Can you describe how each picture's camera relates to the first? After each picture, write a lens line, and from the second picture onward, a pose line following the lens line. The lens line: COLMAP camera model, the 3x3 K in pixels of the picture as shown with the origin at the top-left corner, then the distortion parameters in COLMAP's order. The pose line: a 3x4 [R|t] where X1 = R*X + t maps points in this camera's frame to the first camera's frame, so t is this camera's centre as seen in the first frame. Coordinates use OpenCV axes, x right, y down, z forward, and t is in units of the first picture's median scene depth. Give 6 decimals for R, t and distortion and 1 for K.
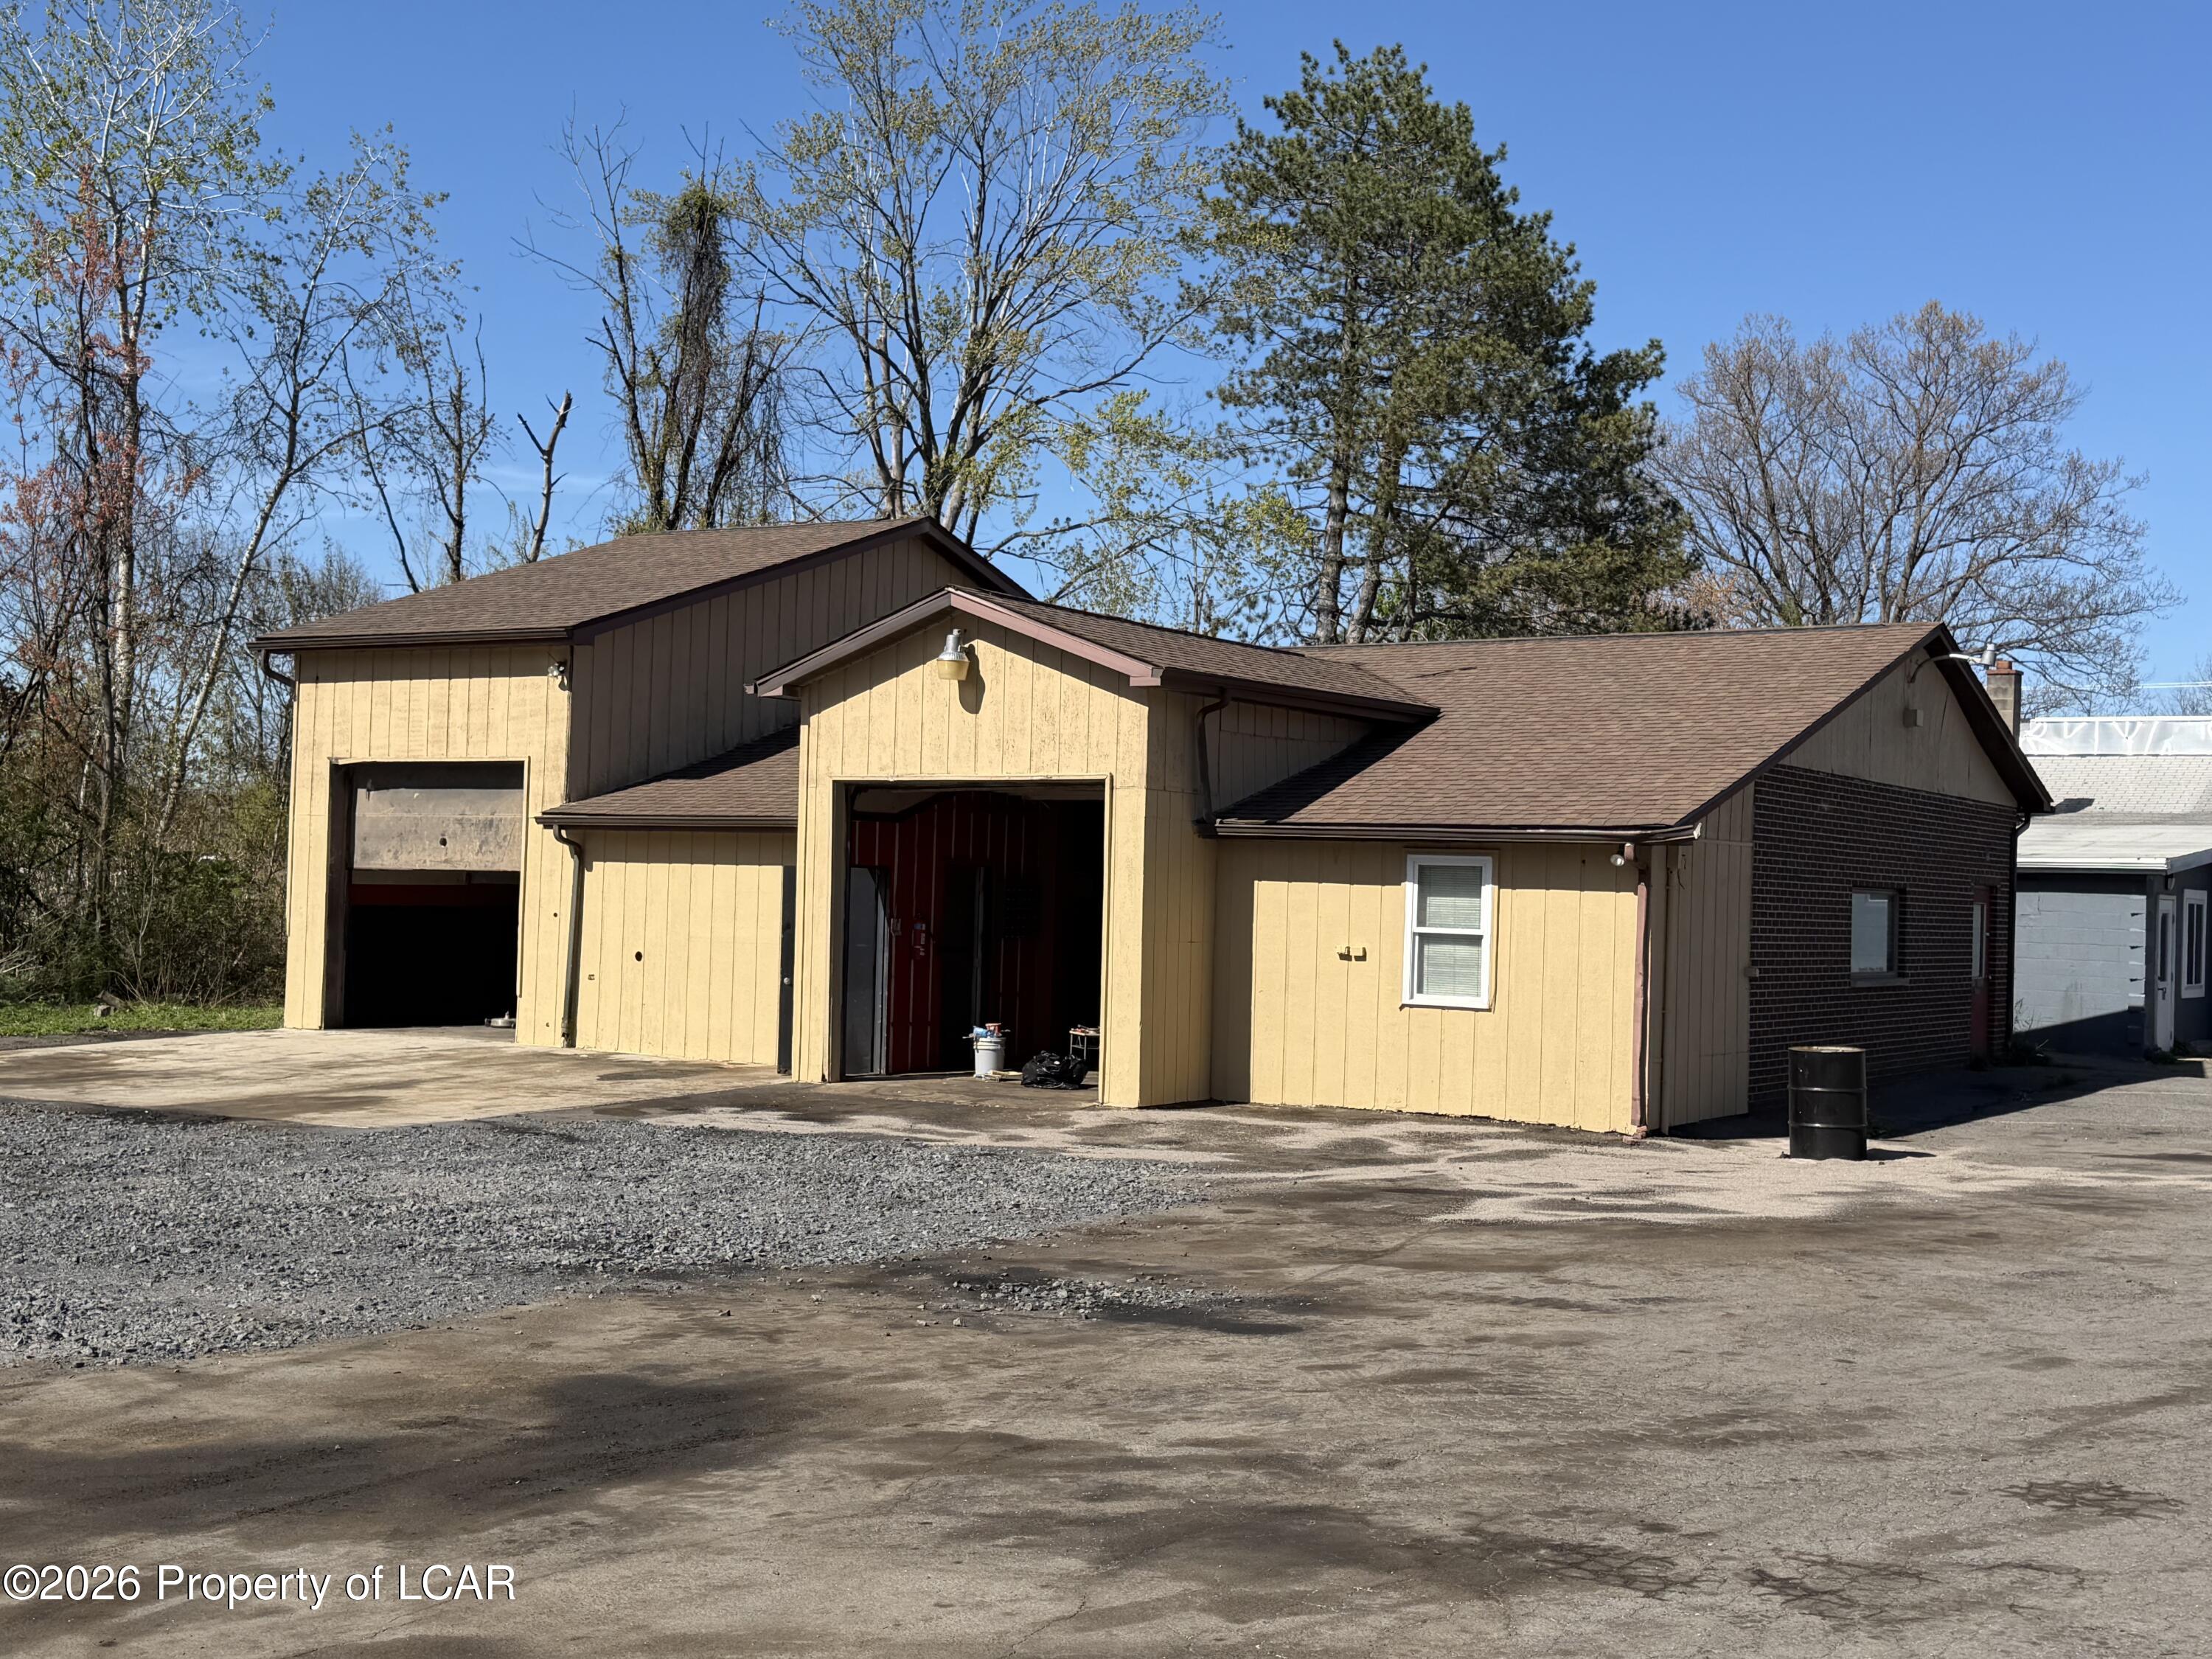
lens RADIAL K [[2640.2, 0, 1106.0], [0, 2640.2, 829.5], [0, 0, 1]] dist [0.108515, 0.023442]
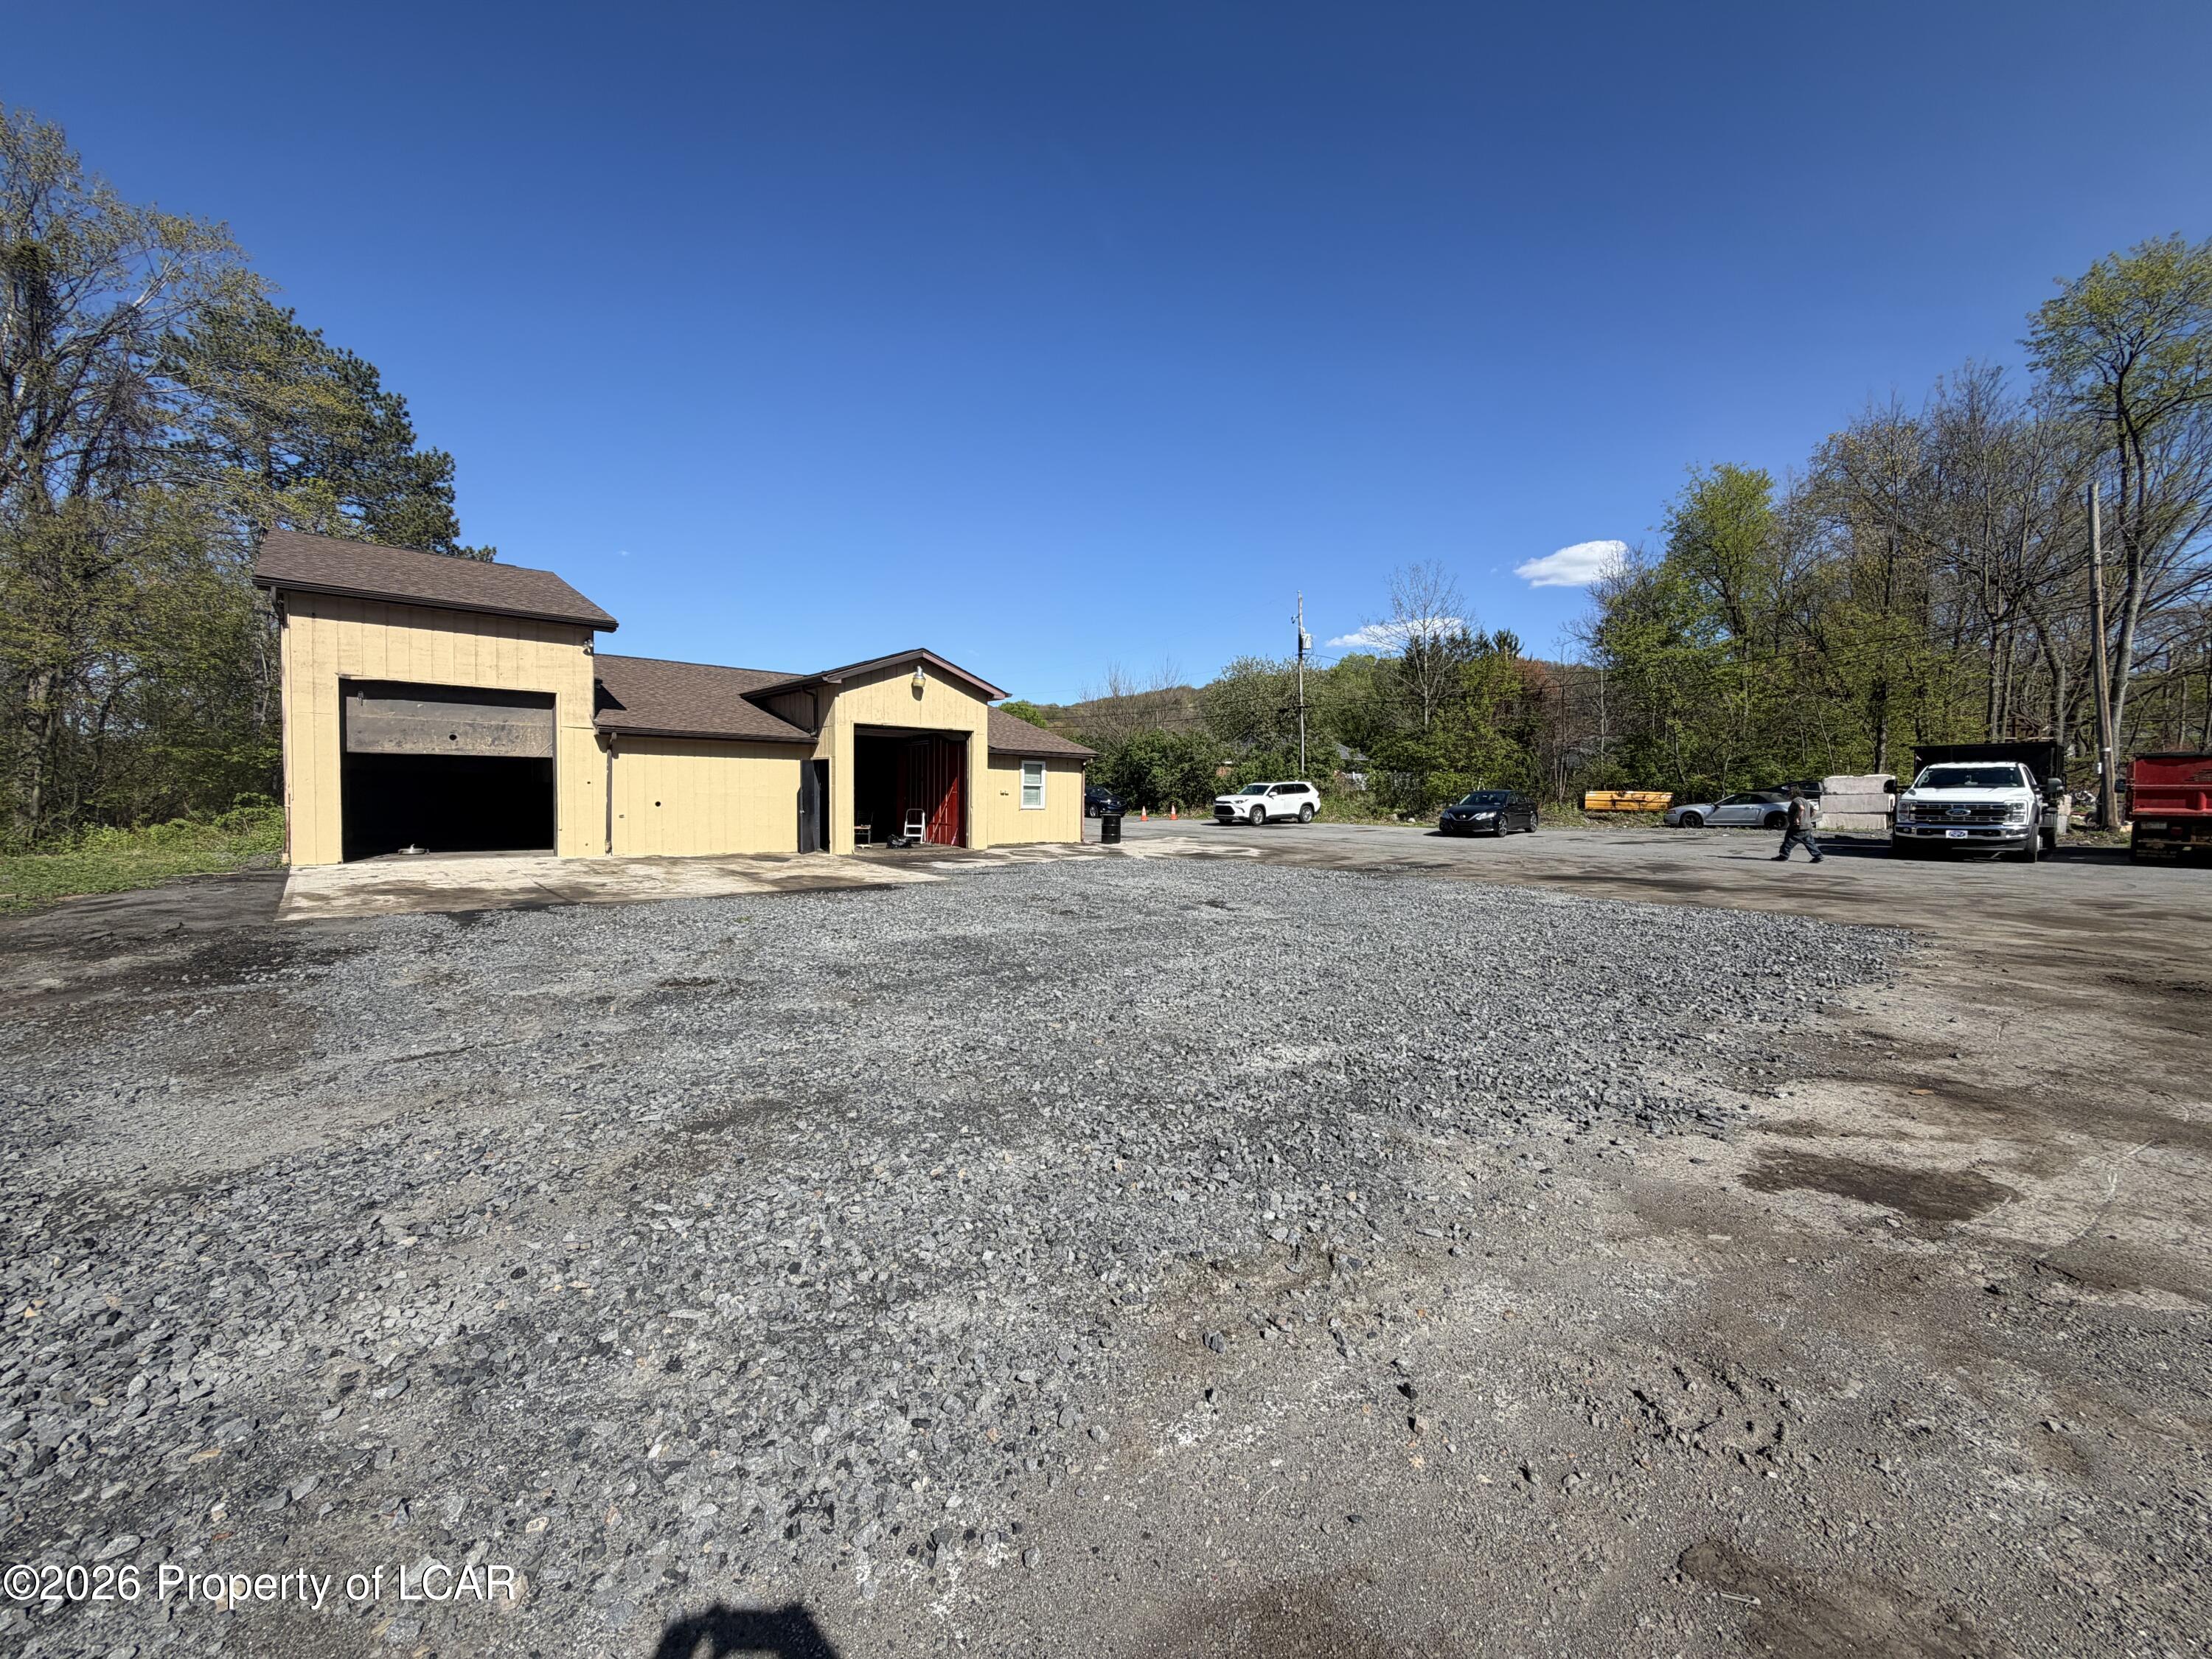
lens RADIAL K [[908.0, 0, 1106.0], [0, 908.0, 829.5], [0, 0, 1]] dist [-0.002071, -0.000239]
pose [[0.254476, -0.061155, 0.965144, -0.676484], [-0.031614, 0.996939, 0.071505, 0.008588], [-0.966562, -0.048708, 0.251764, 0.484725]]
